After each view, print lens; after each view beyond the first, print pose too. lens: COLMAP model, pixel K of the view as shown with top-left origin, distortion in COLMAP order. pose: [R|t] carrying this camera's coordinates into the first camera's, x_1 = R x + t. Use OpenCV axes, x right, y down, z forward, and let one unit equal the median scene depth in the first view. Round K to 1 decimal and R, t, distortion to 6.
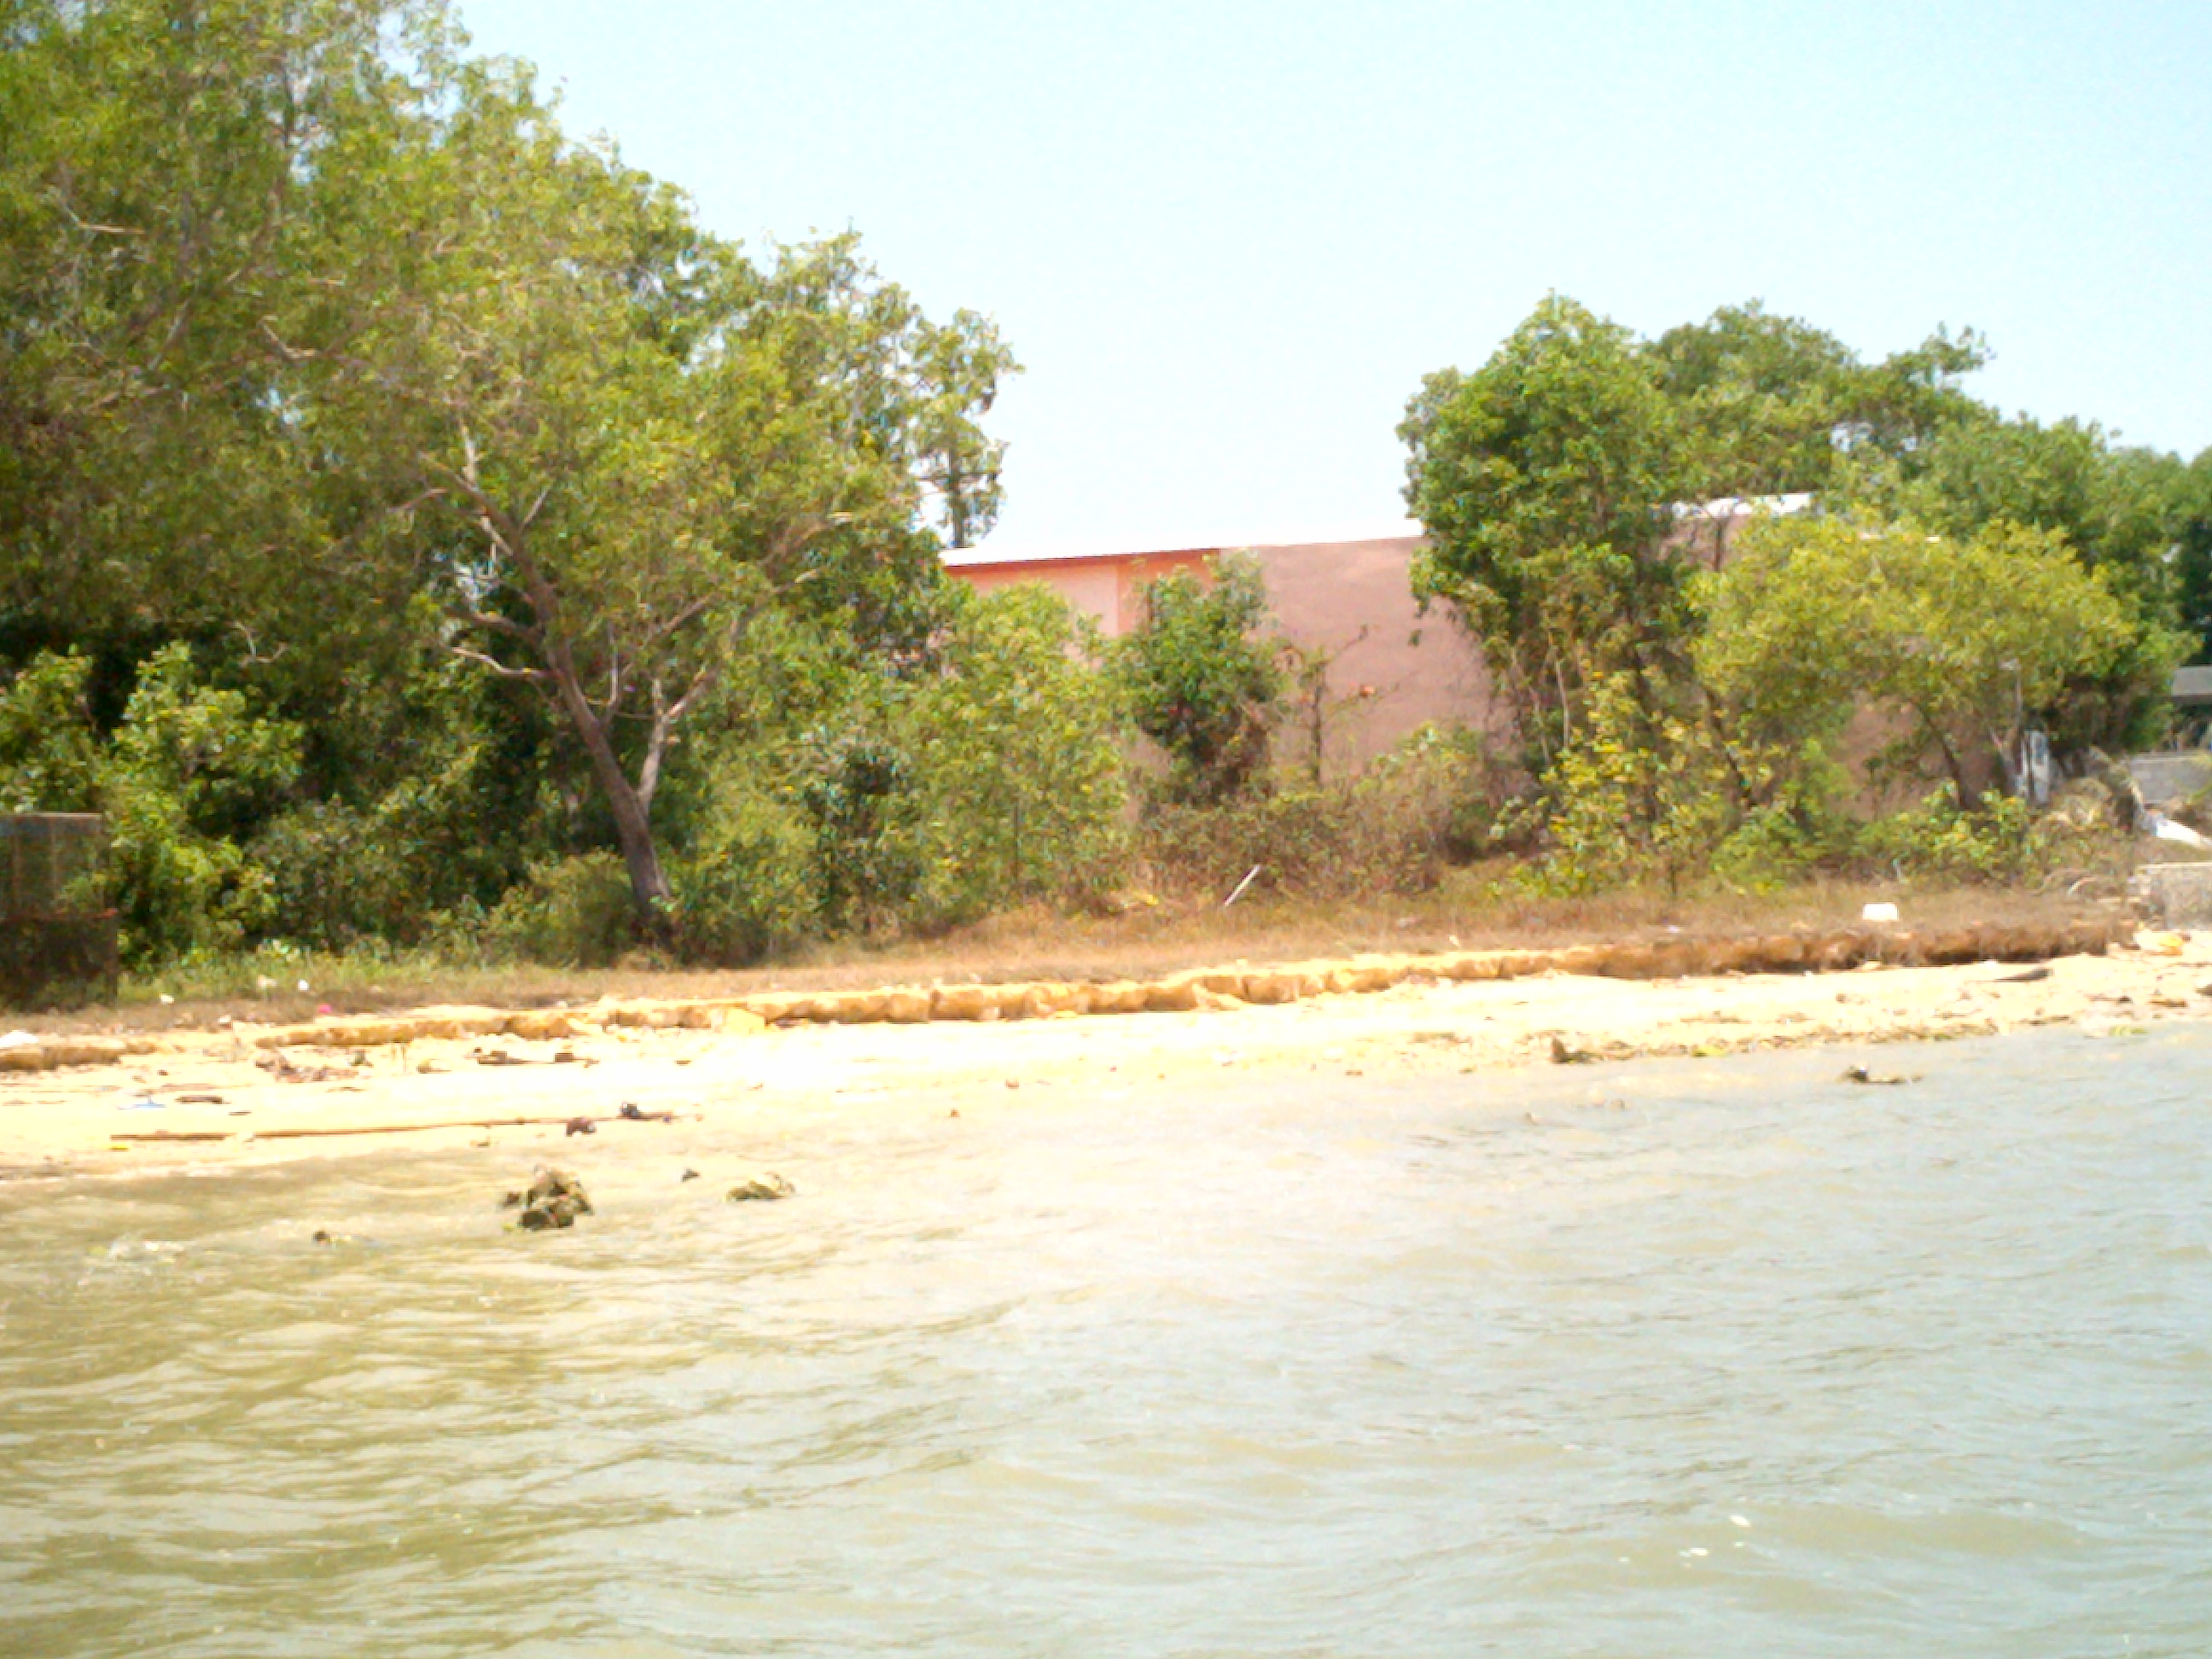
lens RADIAL K [[5688.1, 0, 1106.0], [0, 5688.1, 829.5], [0, 0, 1]] dist [-0.324328, 0.368286]
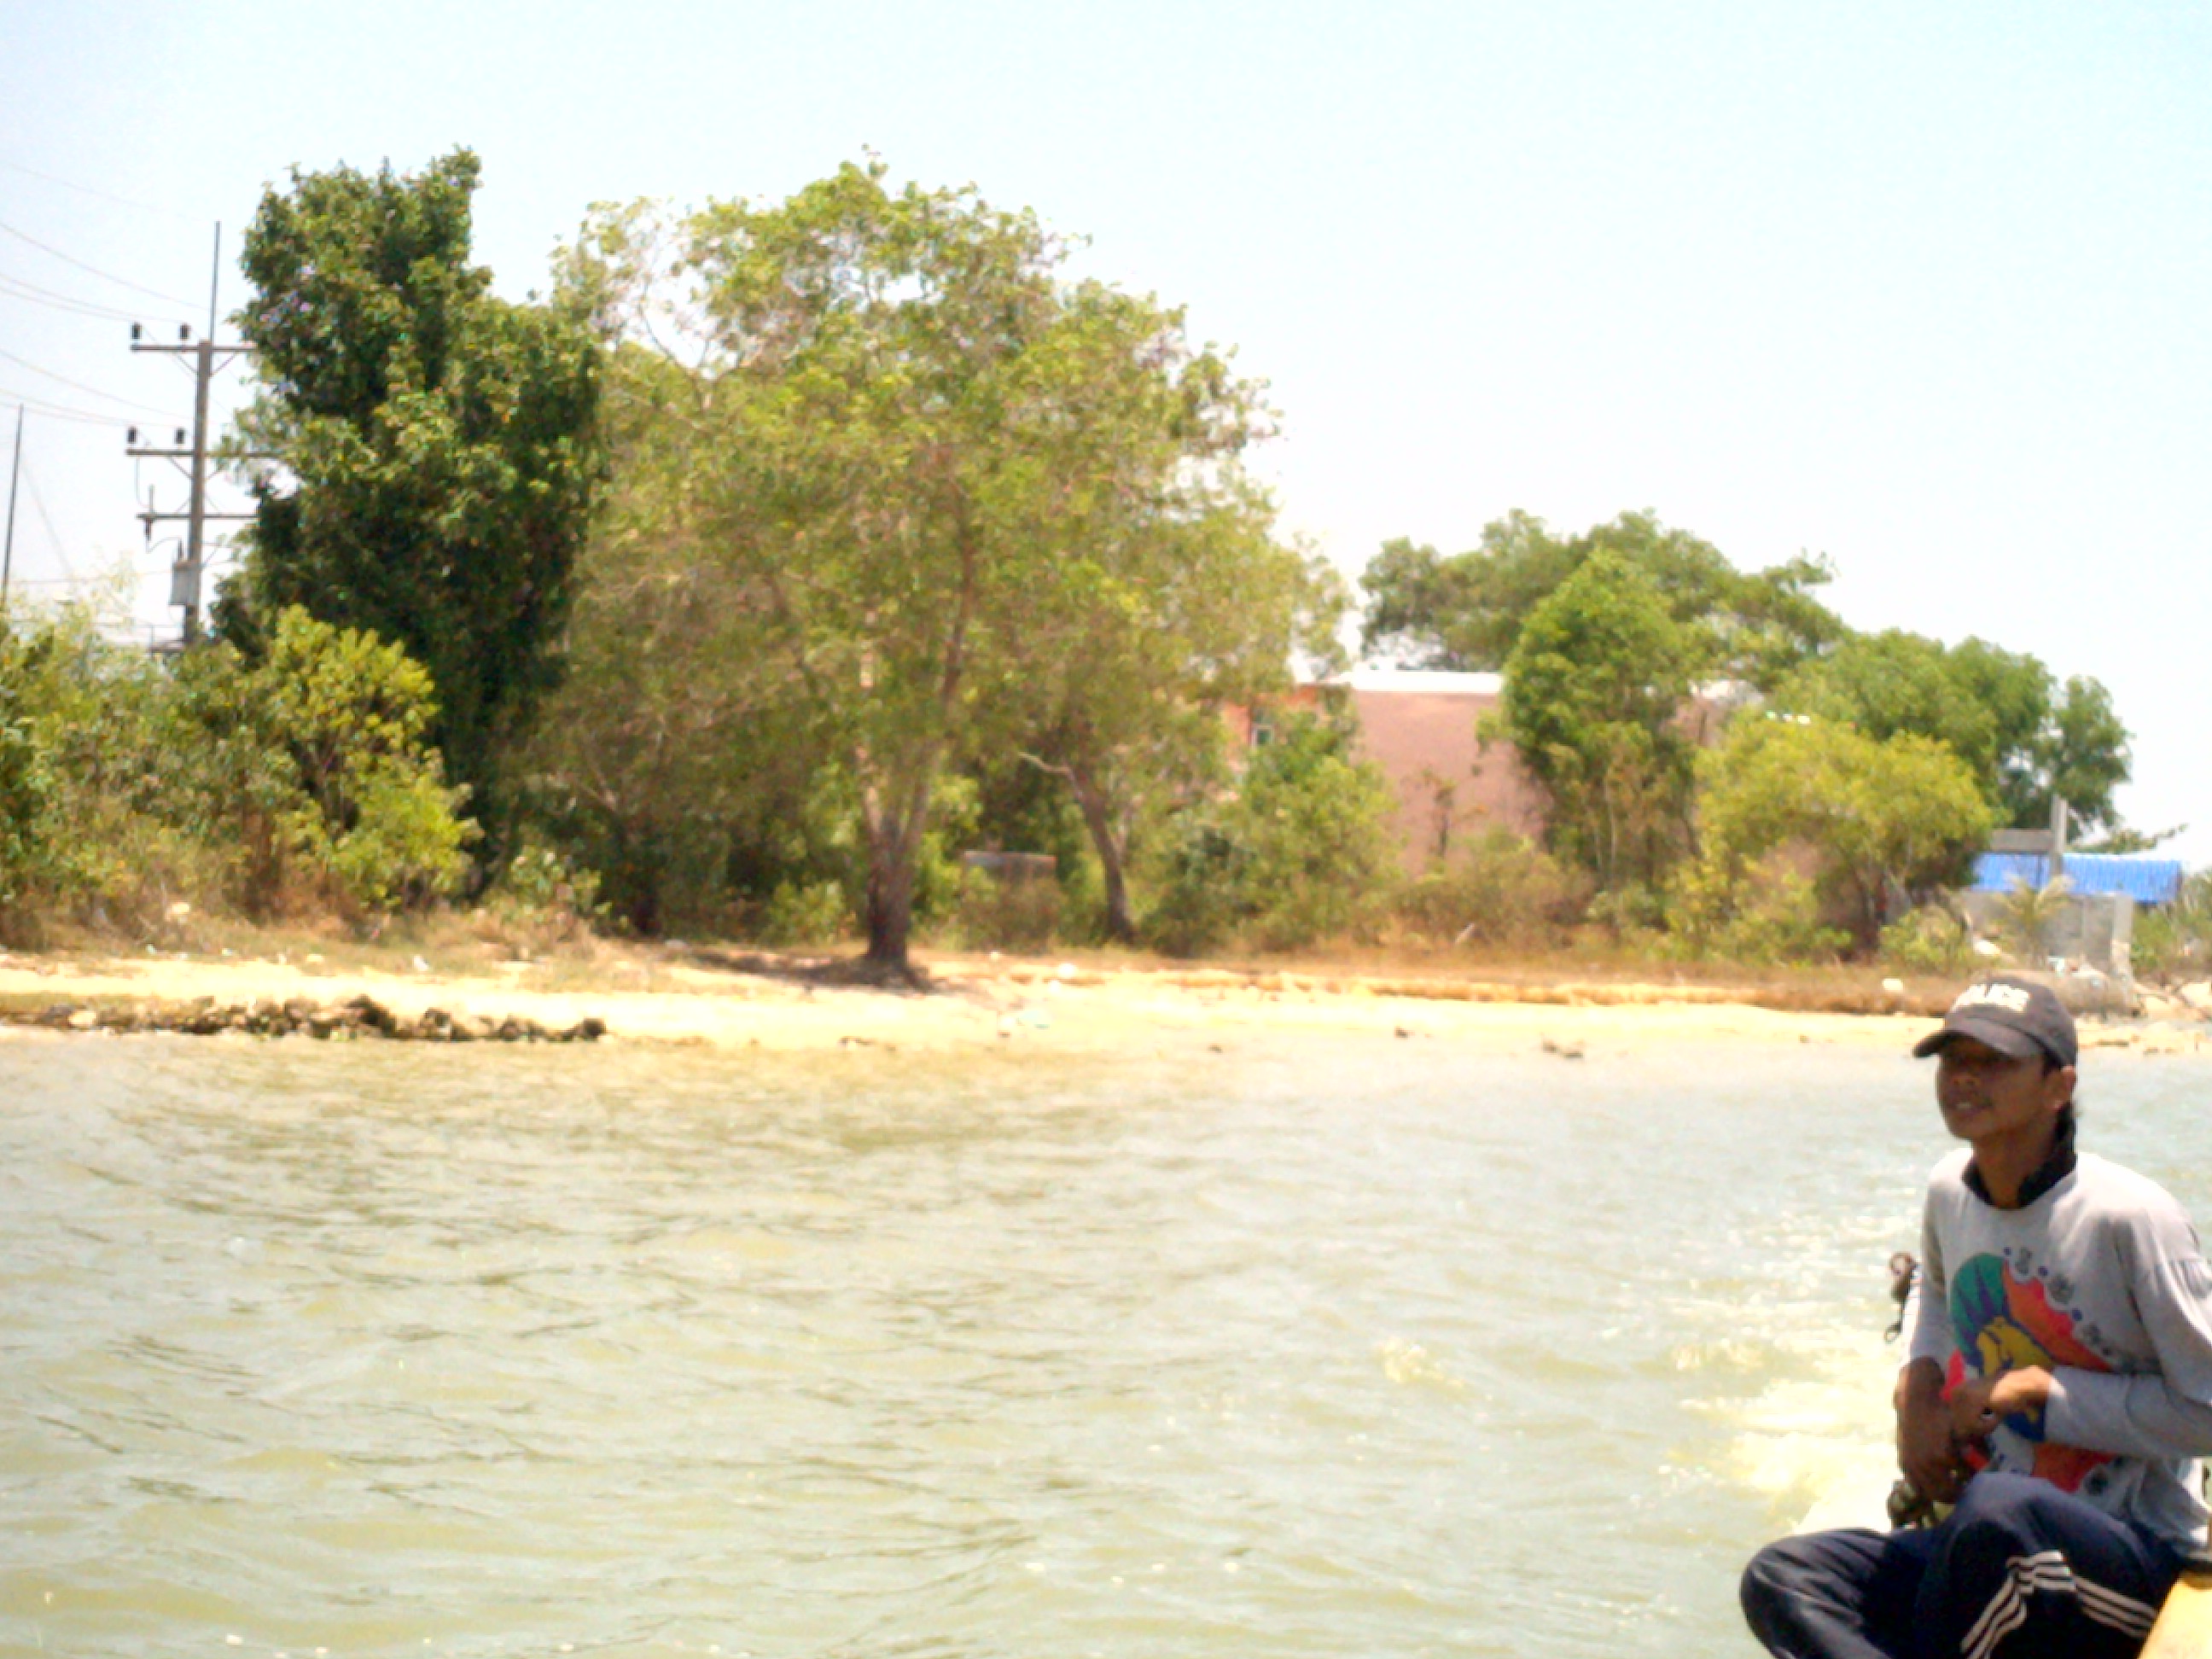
lens RADIAL K [[5688.1, 0, 1106.0], [0, 5688.1, 829.5], [0, 0, 1]] dist [-0.324328, 0.368286]
pose [[0.993829, 0.087135, 0.068633, -0.181948], [-0.086838, 0.996196, -0.007307, 0.000475], [-0.069008, 0.001302, 0.997615, -0.579123]]
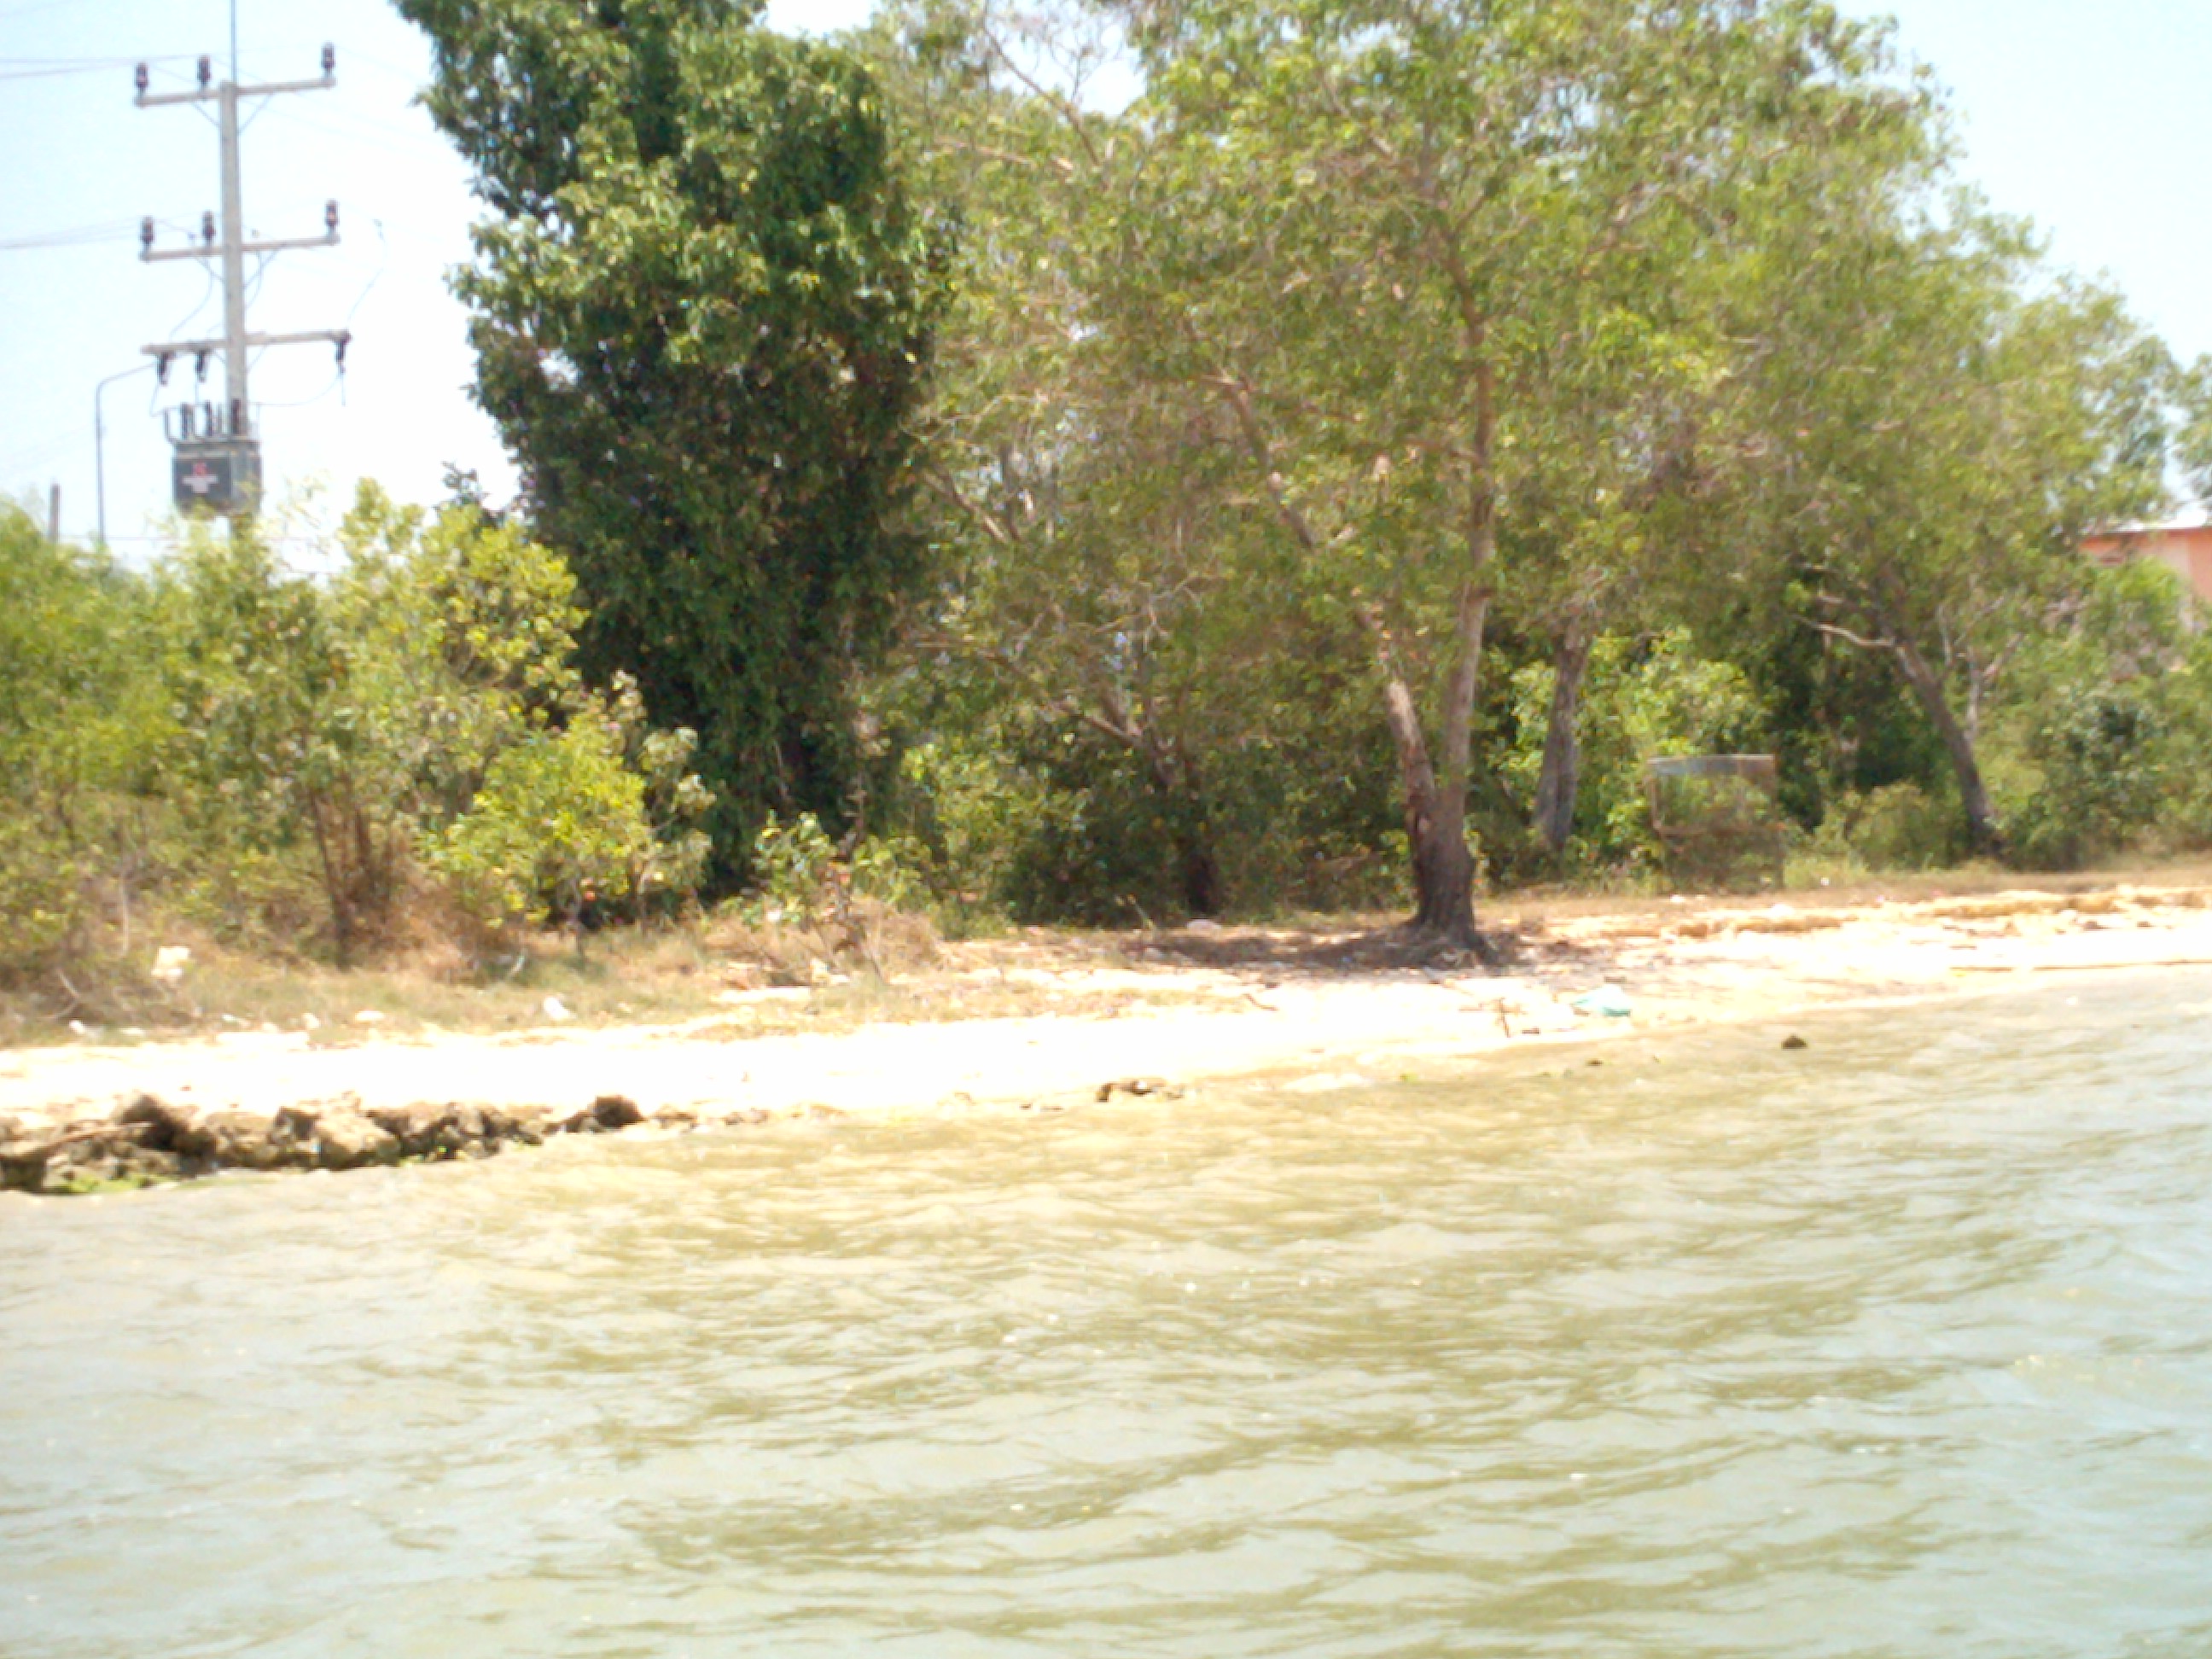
lens RADIAL K [[5548.4, 0, 1197.3], [0, 5548.4, 824.7], [0, 0, 1]] dist [0.037104, 0.300168]
pose [[0.992513, -0.001194, -0.122132, -0.095008], [0.002484, 0.999943, 0.010417, -0.000139], [0.122112, -0.010642, 0.992459, -0.248502]]
